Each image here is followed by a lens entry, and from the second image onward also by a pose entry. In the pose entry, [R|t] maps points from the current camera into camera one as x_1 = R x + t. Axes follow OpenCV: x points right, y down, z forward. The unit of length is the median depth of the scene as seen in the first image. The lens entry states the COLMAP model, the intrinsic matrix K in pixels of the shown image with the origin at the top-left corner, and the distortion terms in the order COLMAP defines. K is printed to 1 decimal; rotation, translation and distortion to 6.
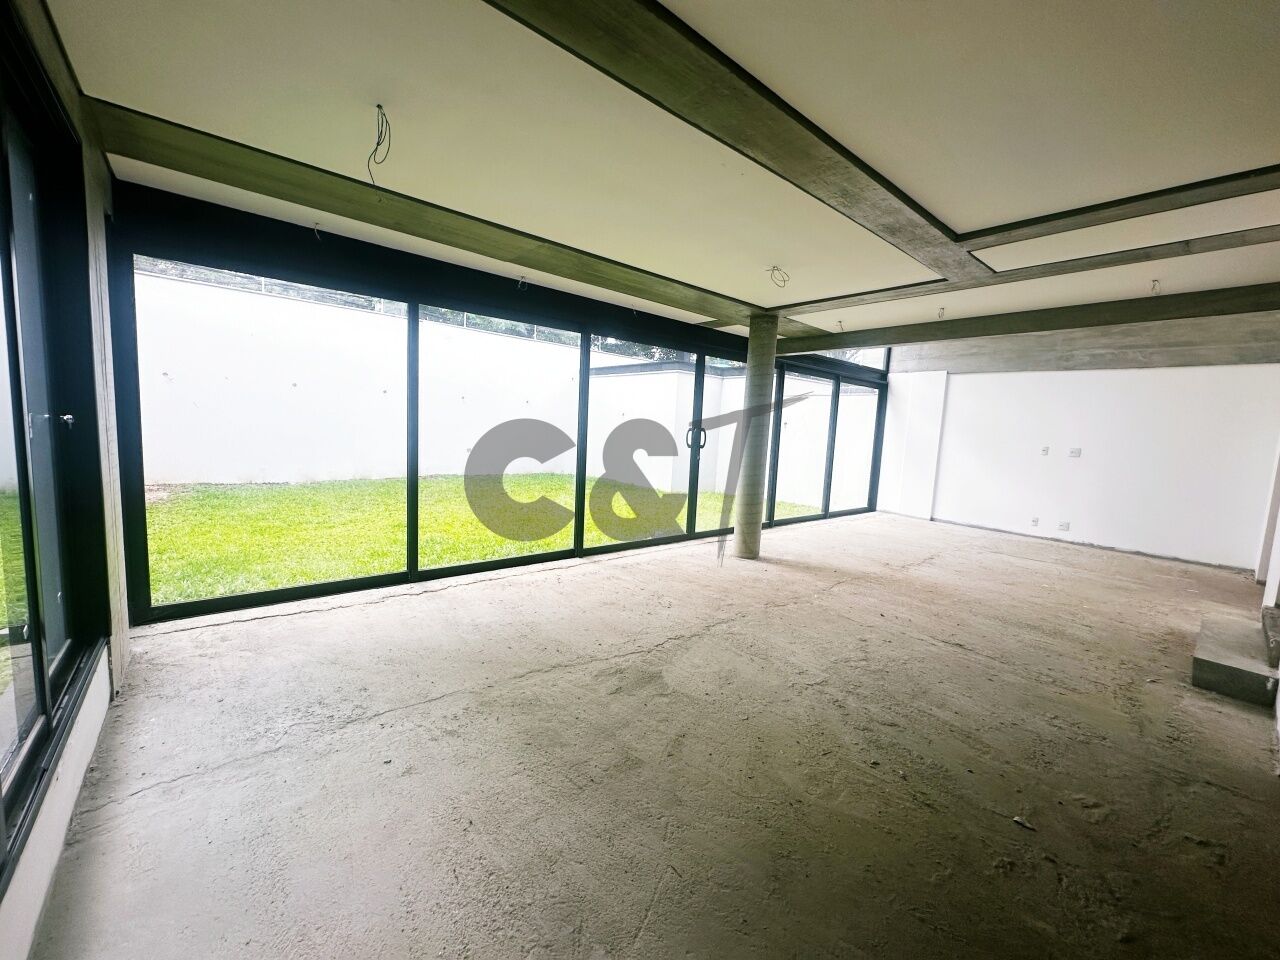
lens RADIAL K [[510.7, 0, 641.3], [0, 510.7, 478.0], [0, 0, 1]] dist [-0.003088, 0.000695]
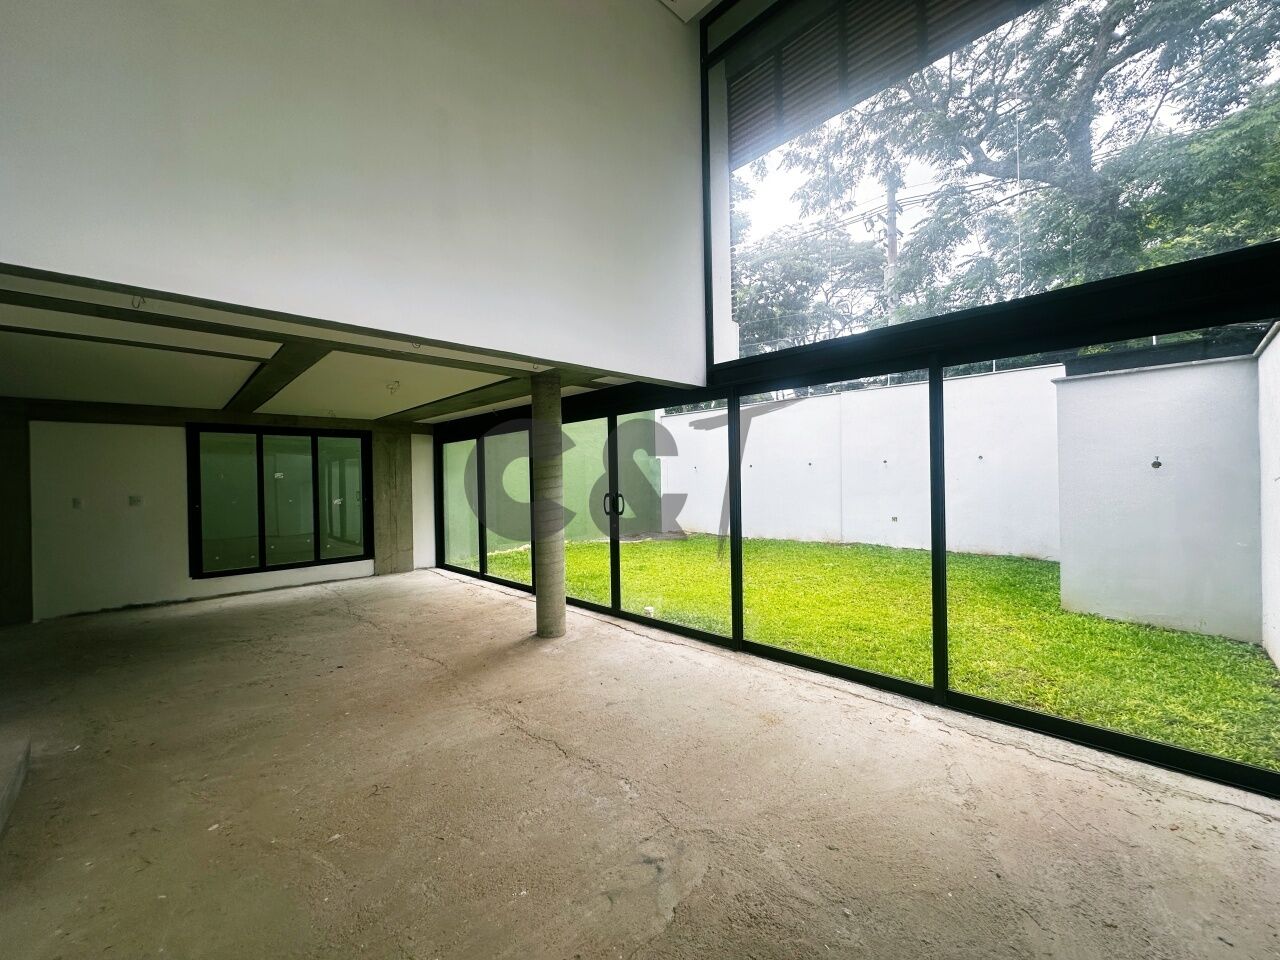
lens RADIAL K [[510.7, 0, 641.7], [0, 510.7, 477.8], [0, 0, 1]] dist [-0.003088, 0.000695]
pose [[0.057448, -0.056786, -0.996732, 1.839729], [-0.082845, 0.994667, -0.061443, -0.131395], [0.994905, 0.086104, 0.052438, 1.769130]]
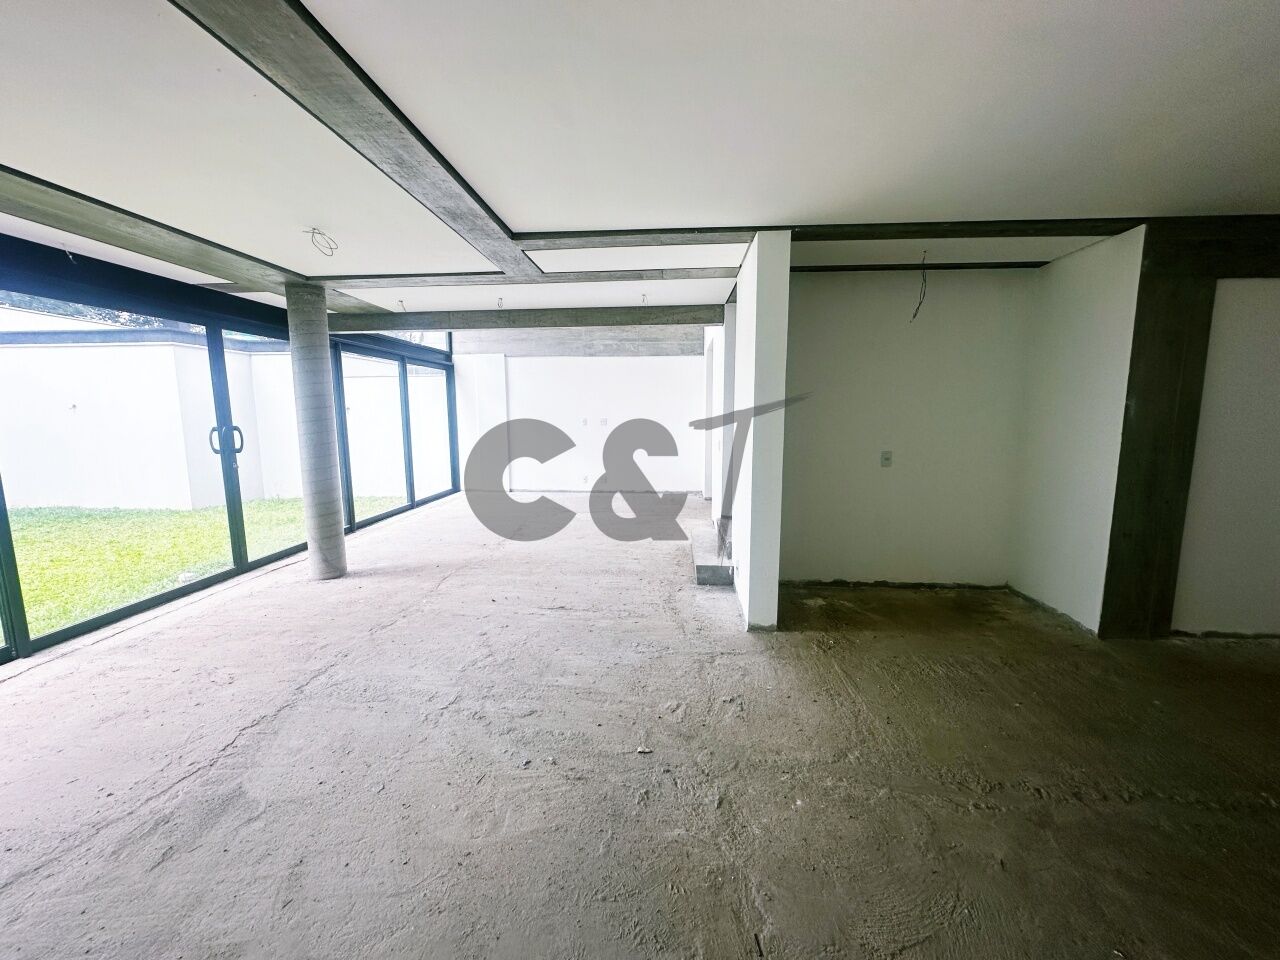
lens RADIAL K [[510.7, 0, 640.1], [0, 510.7, 478.1], [0, 0, 1]] dist [-0.003088, 0.000695]
pose [[0.695903, -0.148100, 0.702698, -0.008117], [0.114447, 0.988870, 0.095073, -0.043526], [-0.708958, 0.014260, 0.705107, 0.075273]]
